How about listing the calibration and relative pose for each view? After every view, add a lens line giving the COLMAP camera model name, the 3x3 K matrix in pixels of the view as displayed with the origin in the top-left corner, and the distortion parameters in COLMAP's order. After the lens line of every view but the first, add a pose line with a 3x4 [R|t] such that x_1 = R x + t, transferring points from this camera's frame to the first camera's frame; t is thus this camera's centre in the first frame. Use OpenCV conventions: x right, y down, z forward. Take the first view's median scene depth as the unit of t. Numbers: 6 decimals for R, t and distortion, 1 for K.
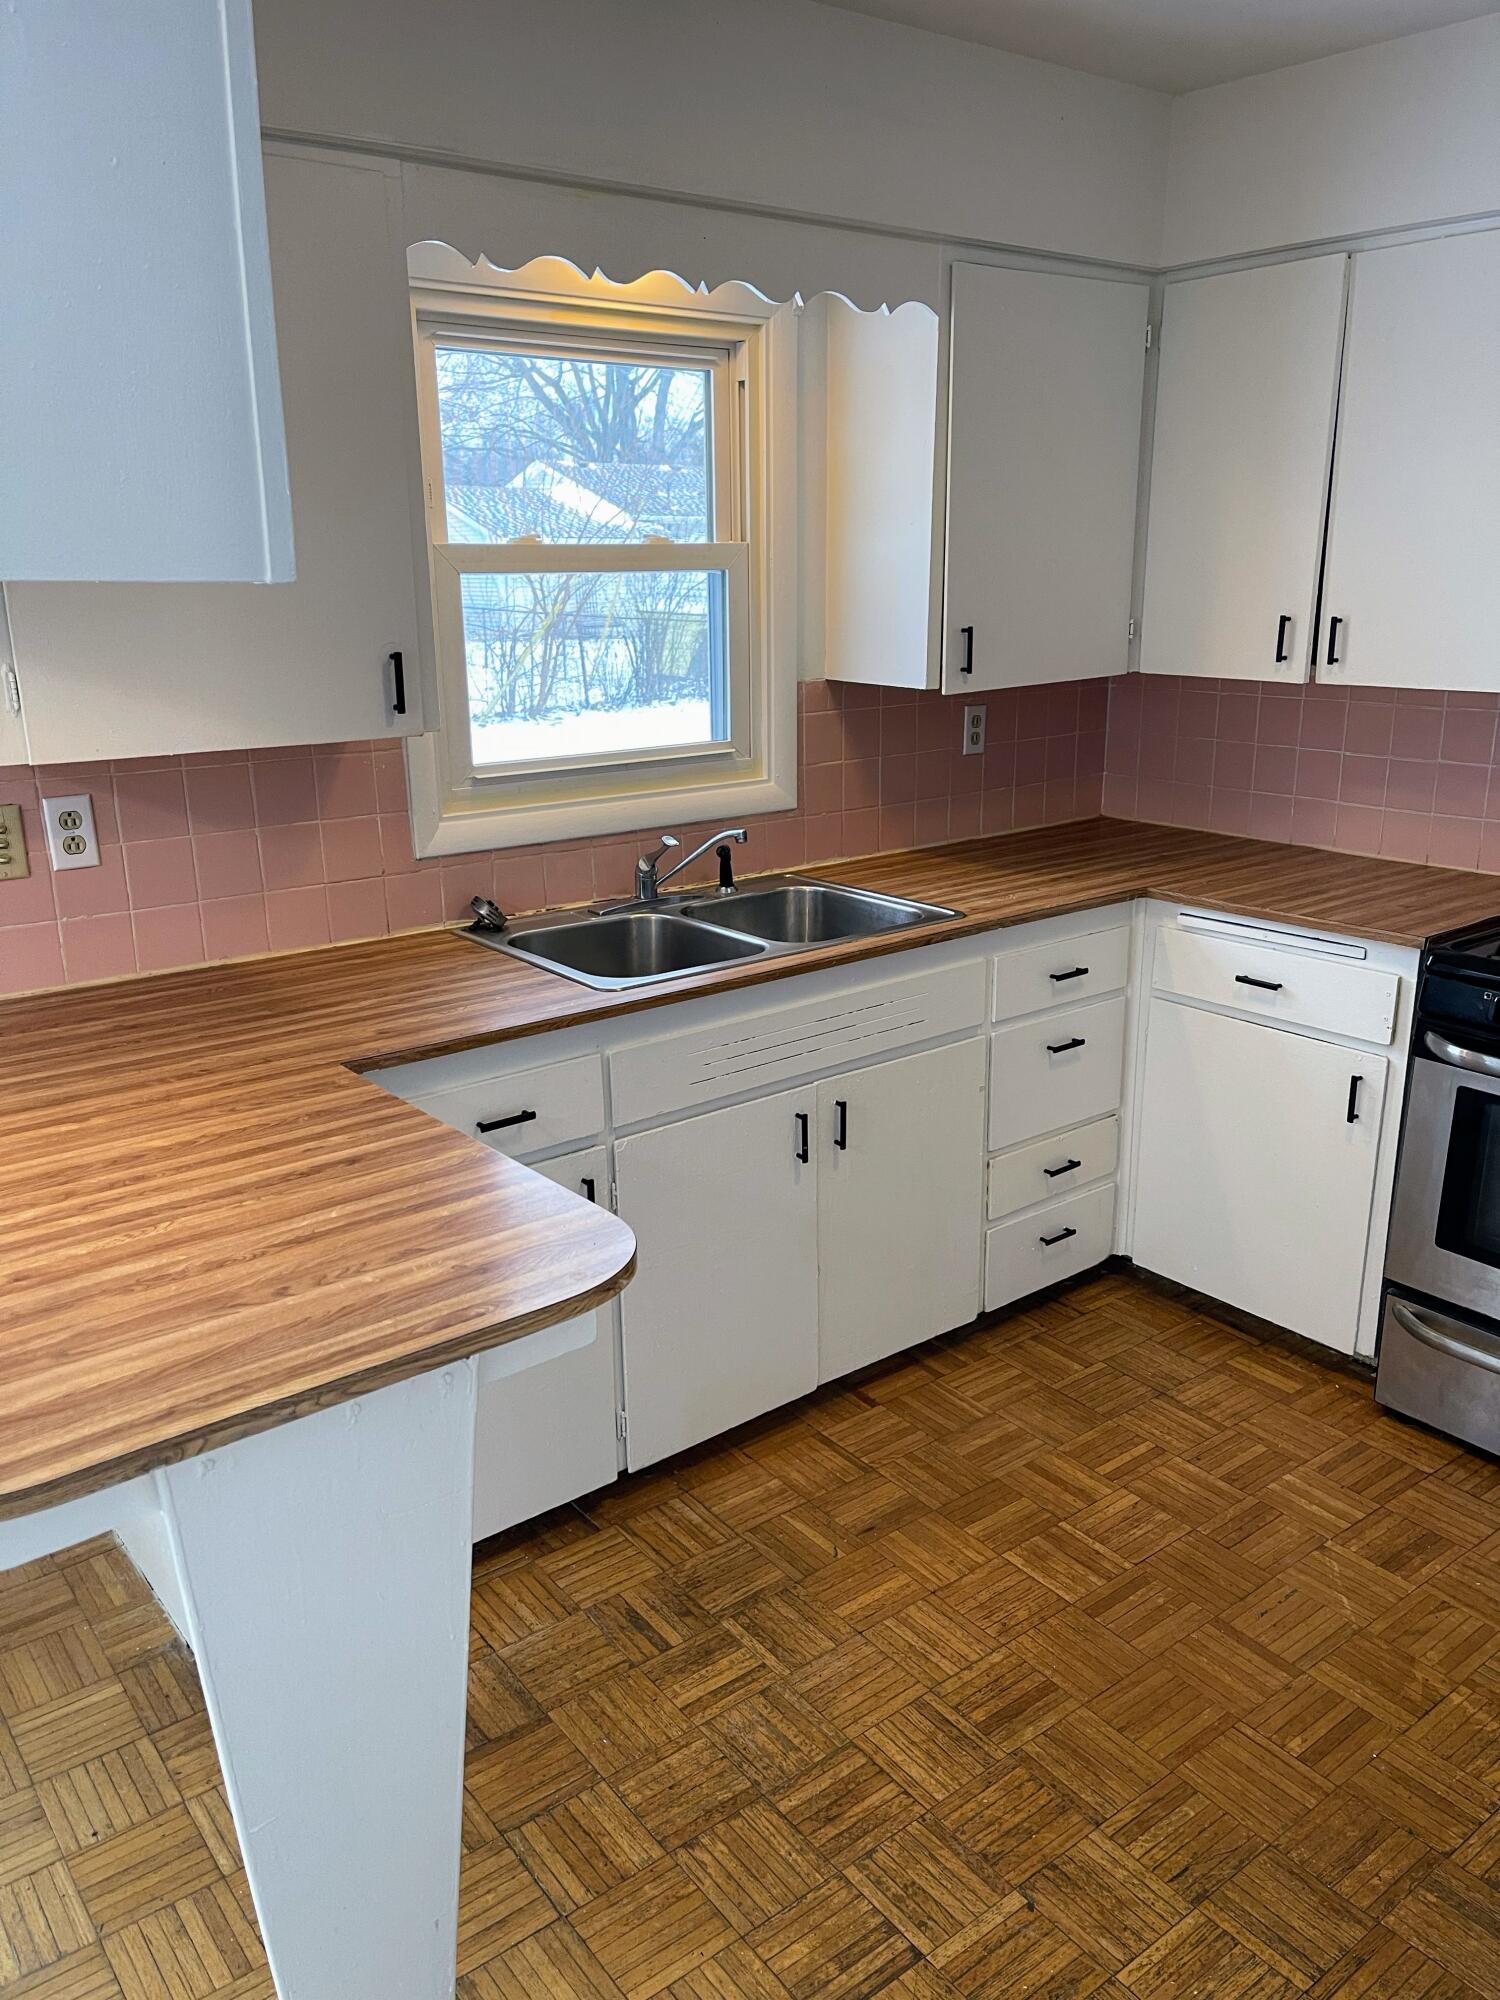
lens RADIAL K [[1524.3, 0, 762.6], [0, 1524.3, 1004.3], [0, 0, 1]] dist [0.014139, -0.012618]
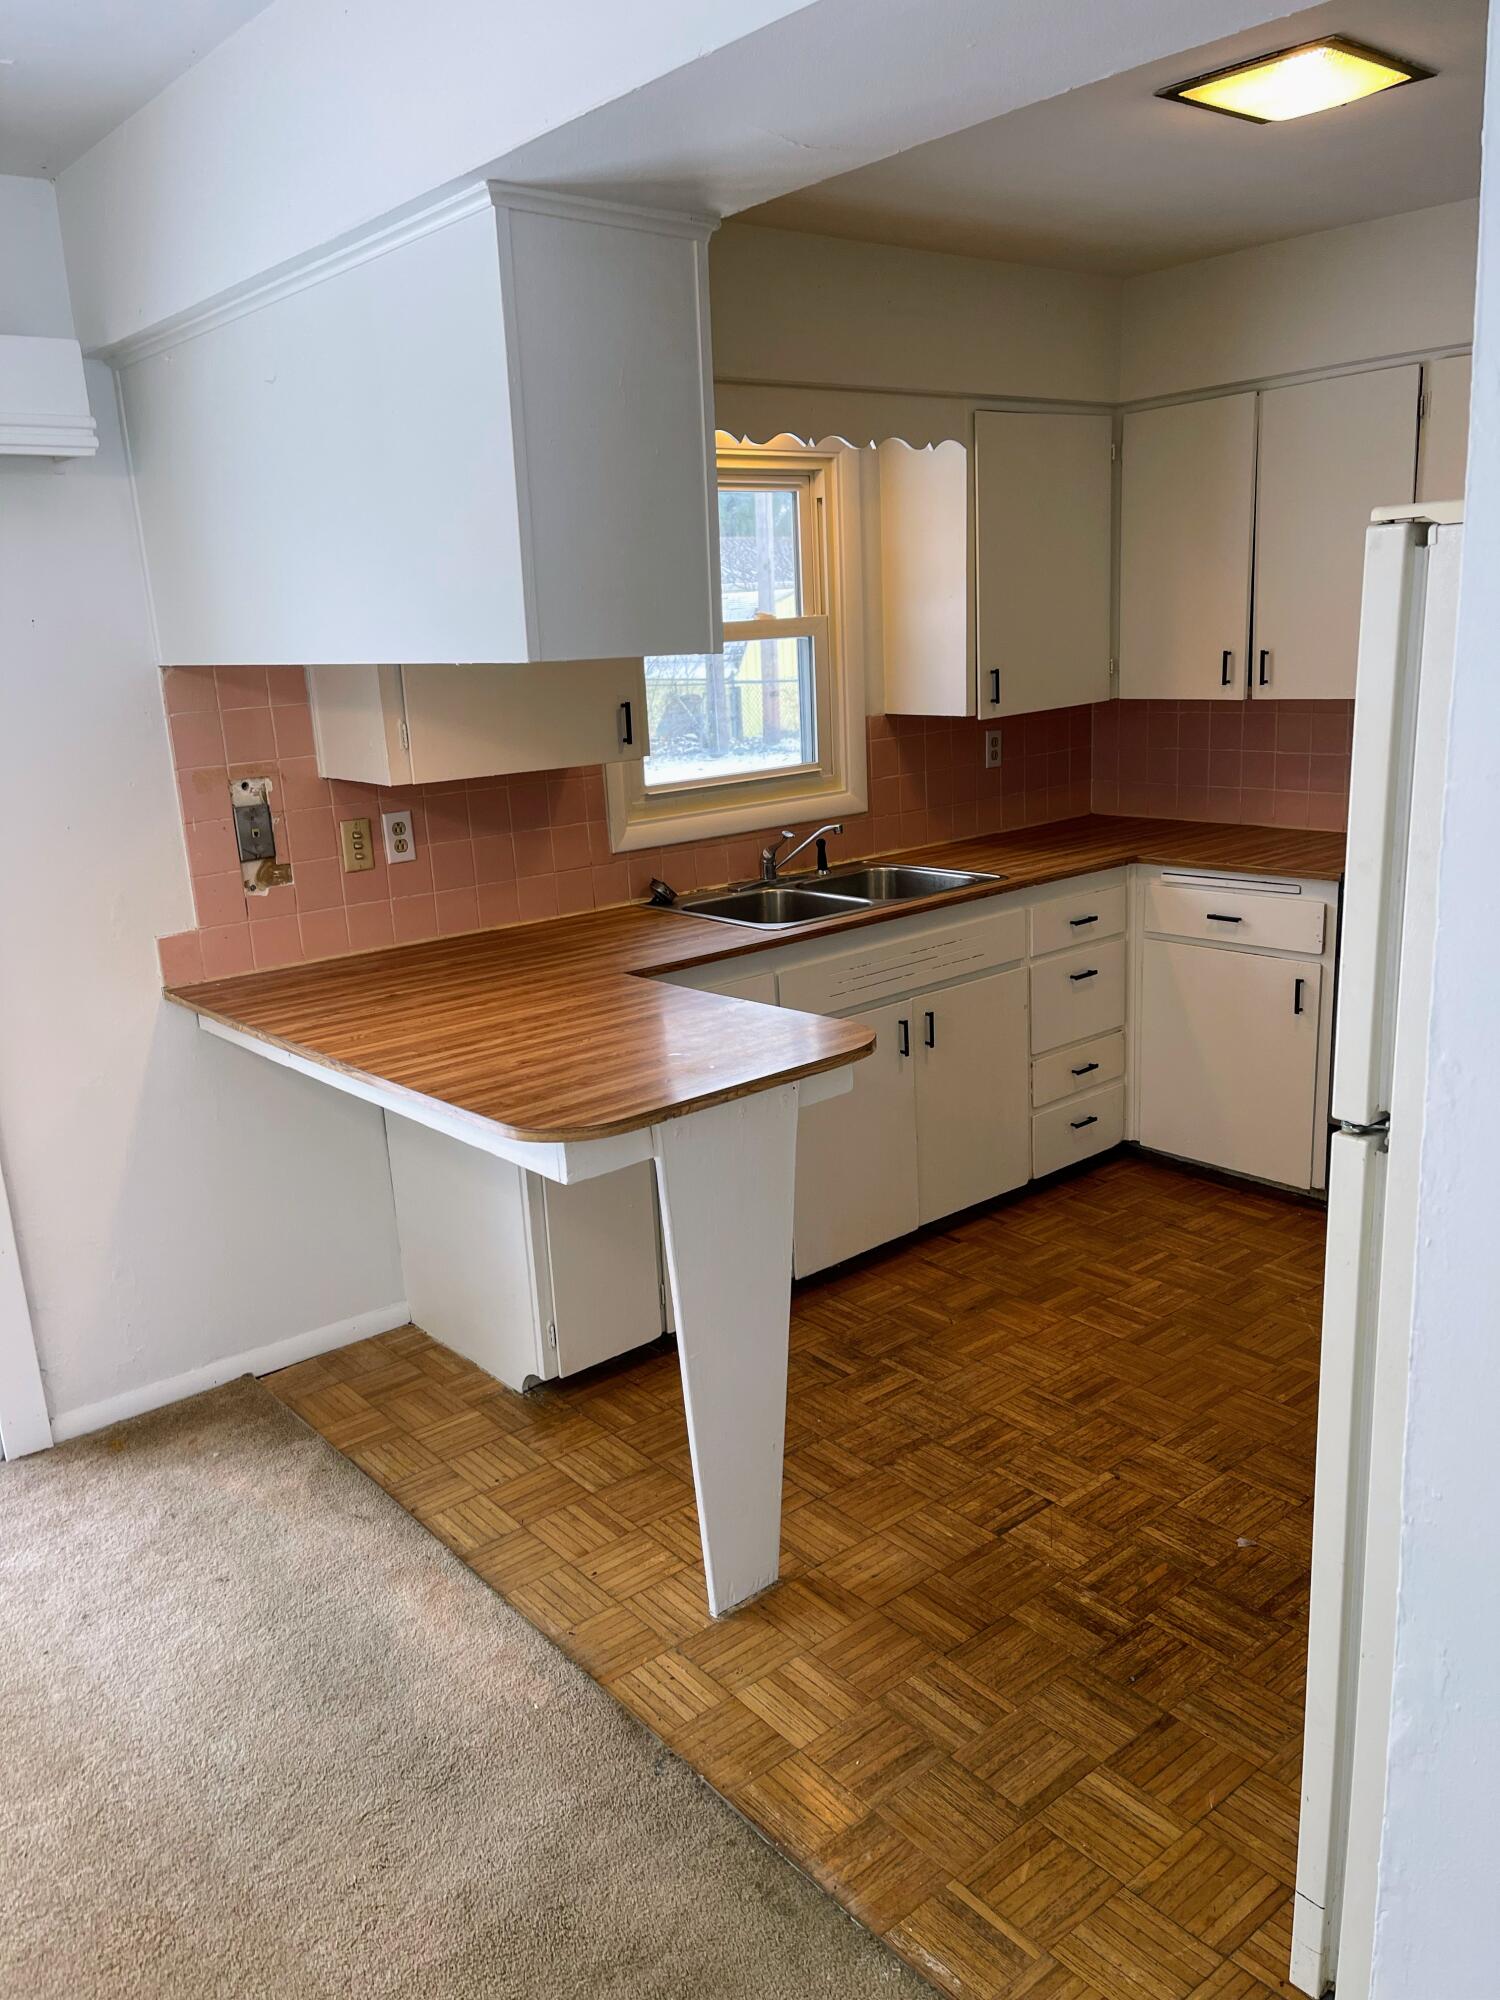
lens RADIAL K [[1524.3, 0, 738.9], [0, 1524.3, 1003.2], [0, 0, 1]] dist [0.014139, -0.012618]
pose [[0.998777, -0.047559, 0.013502, -0.139043], [0.048042, 0.998120, -0.038050, 0.099535], [-0.011667, 0.038652, 0.999185, -0.379717]]
